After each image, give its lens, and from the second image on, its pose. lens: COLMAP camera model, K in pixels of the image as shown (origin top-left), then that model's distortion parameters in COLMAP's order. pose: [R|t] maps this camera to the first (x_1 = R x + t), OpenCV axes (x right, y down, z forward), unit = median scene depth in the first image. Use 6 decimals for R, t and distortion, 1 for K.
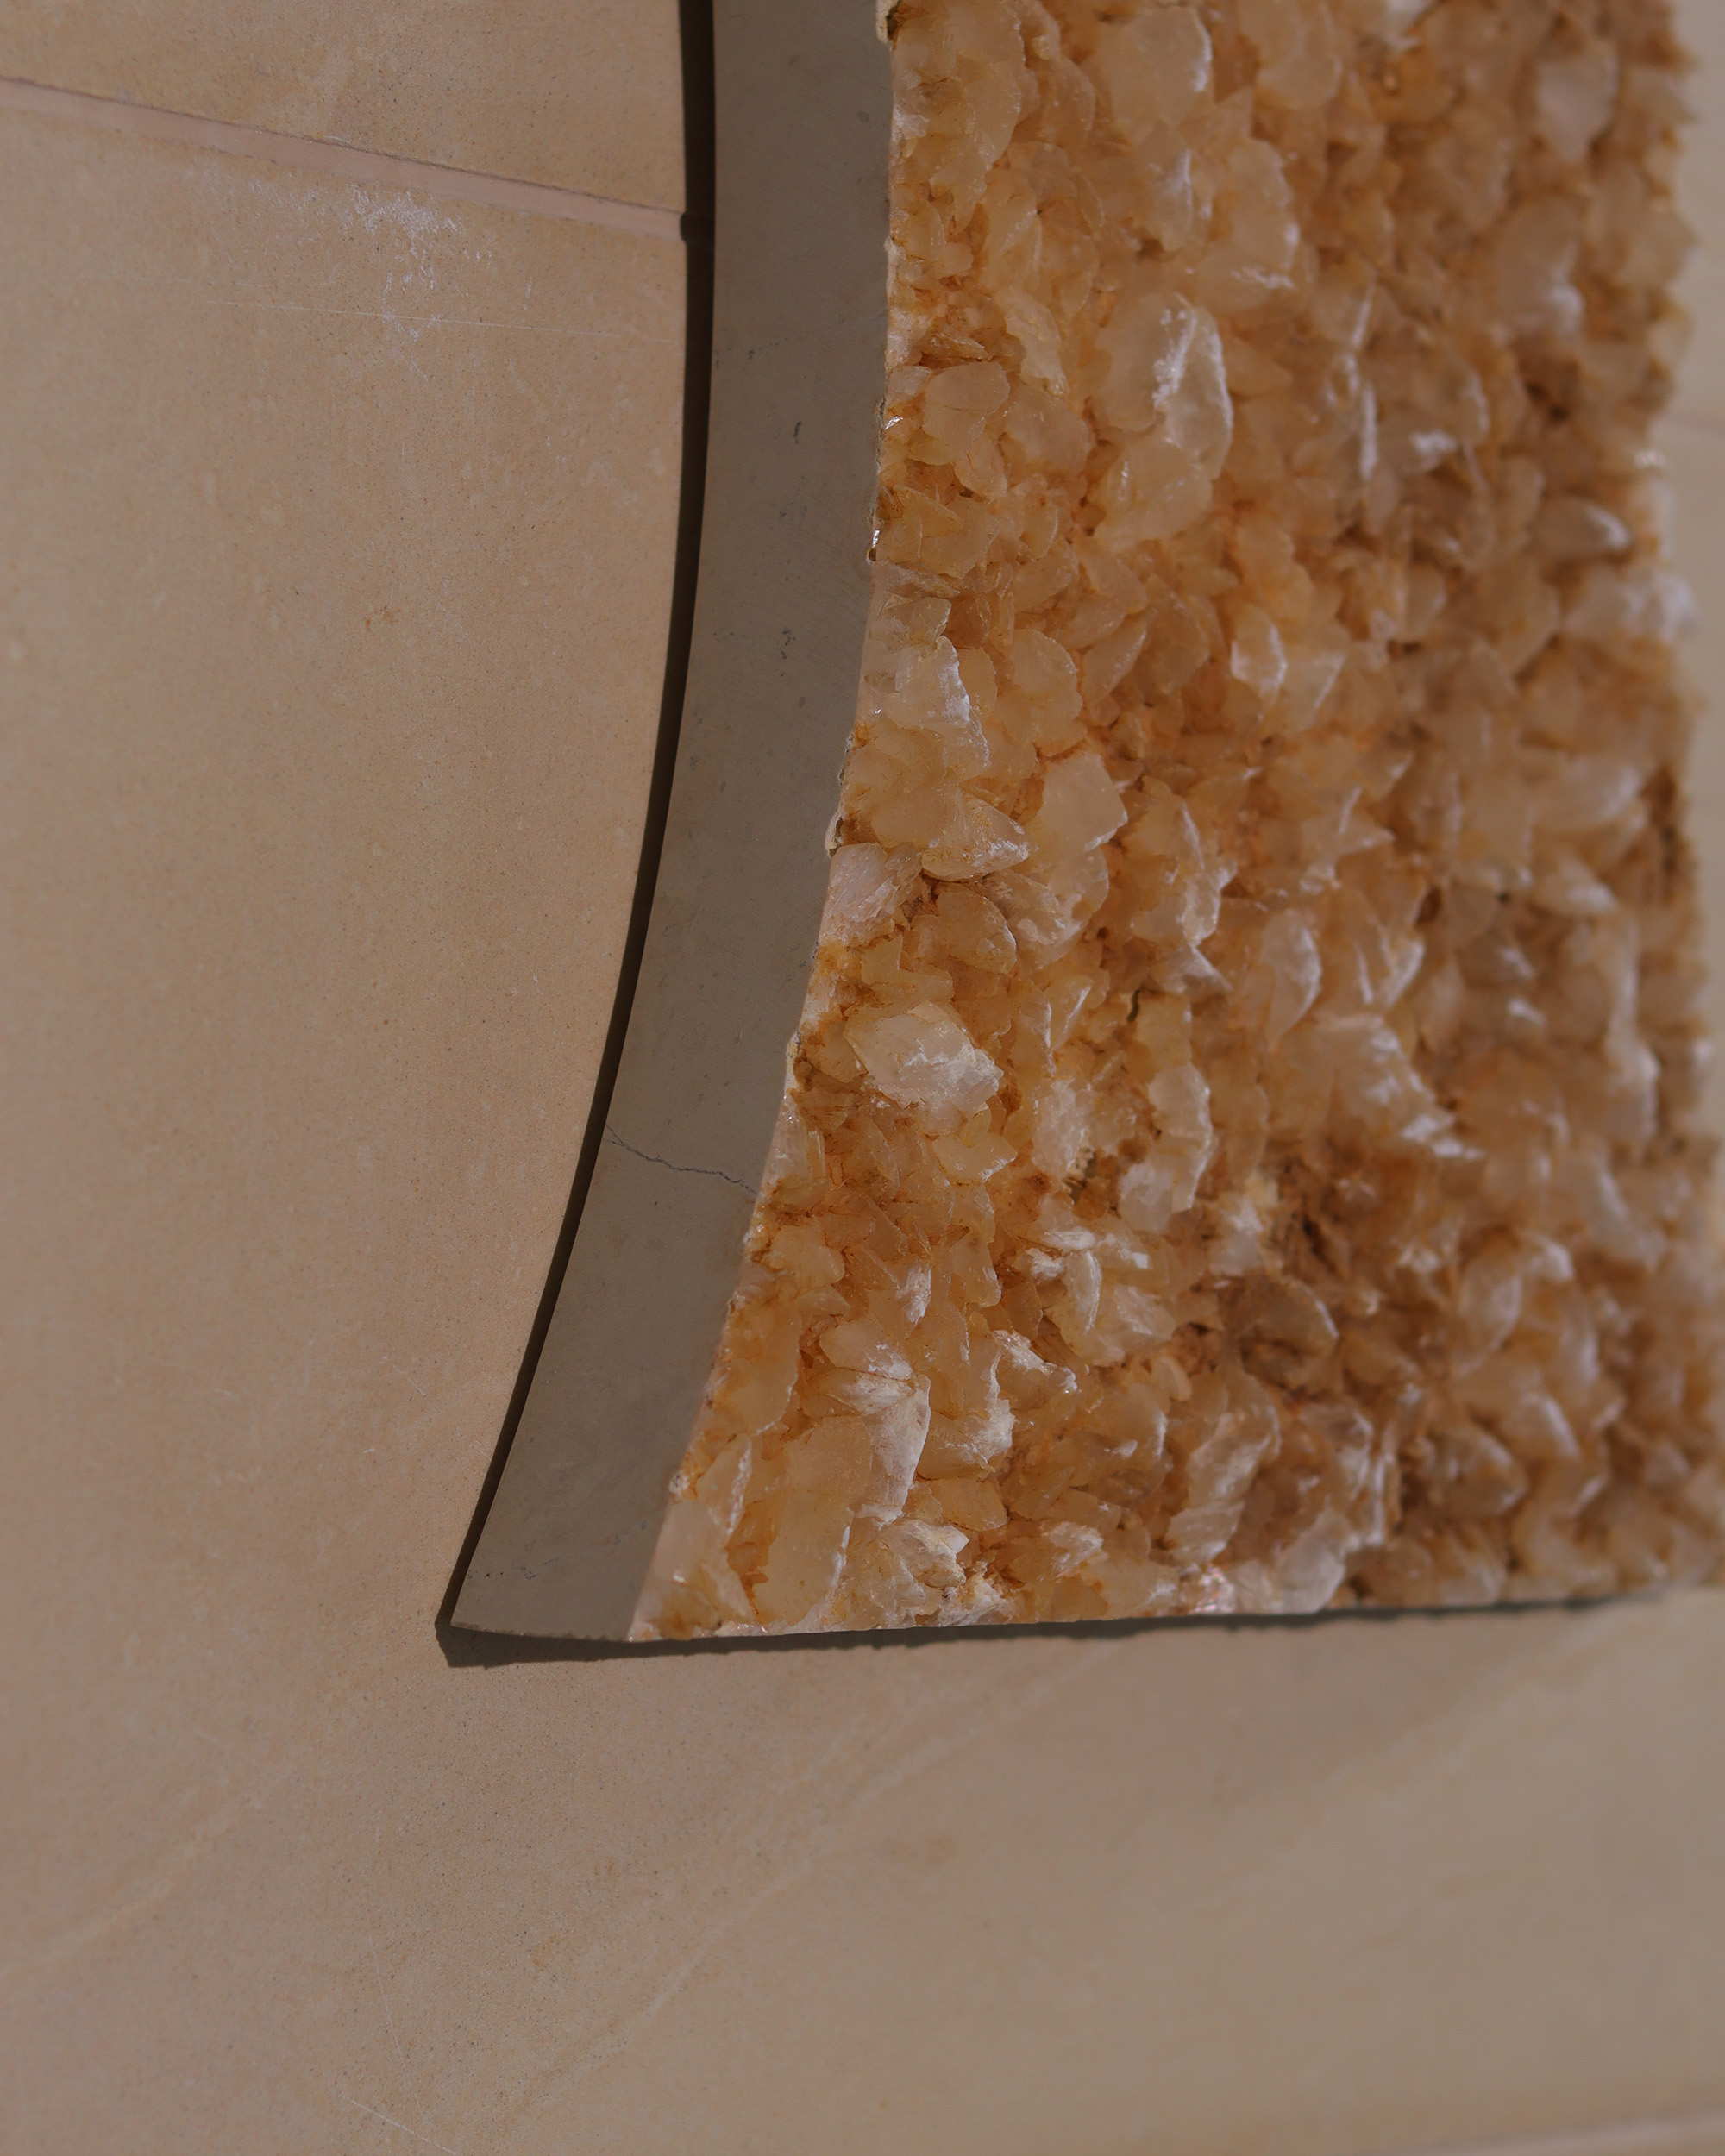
lens RADIAL K [[6286.2, 0, 862.5], [0, 6286.2, 1078.0], [0, 0, 1]] dist [-0.100446, -0.290647]
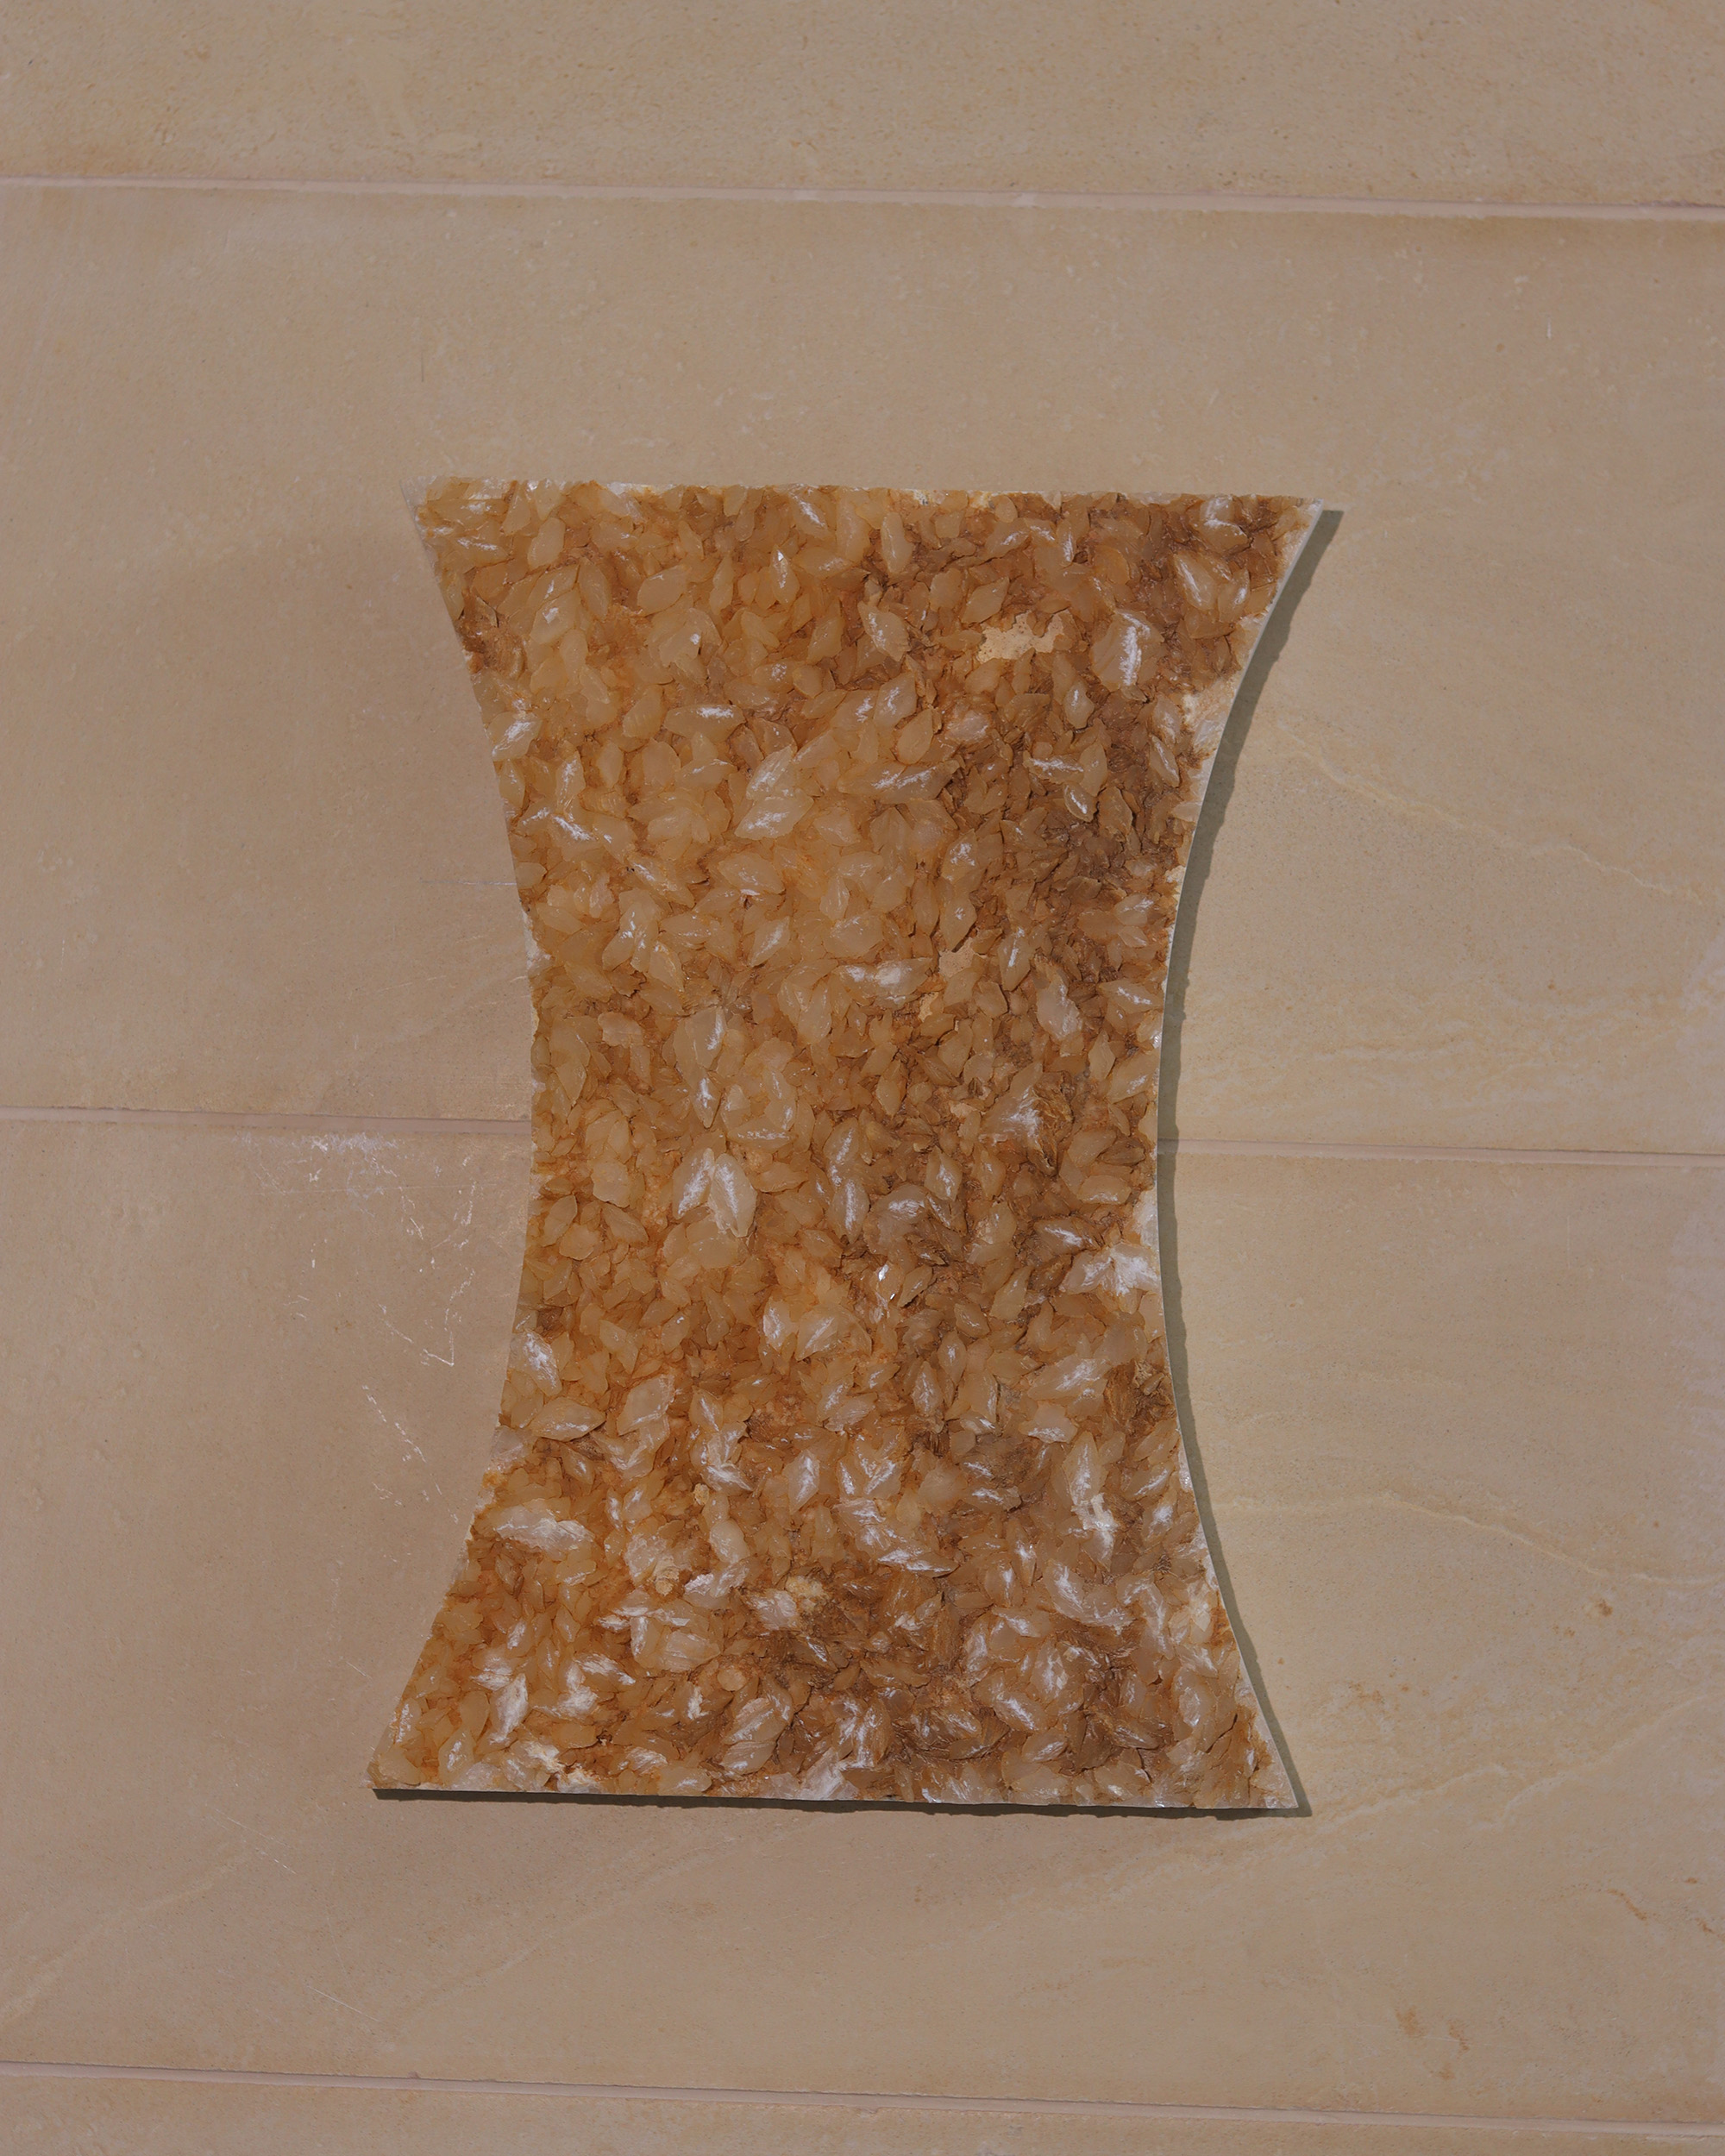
lens RADIAL K [[6166.3, 0, 862.5], [0, 6166.3, 1078.0], [0, 0, 1]] dist [-0.100402, -0.030997]
pose [[0.652718, -0.044095, -0.756317, 1.634365], [0.012671, 0.998801, -0.047297, -0.053274], [0.757495, 0.021288, 0.652493, -0.279794]]
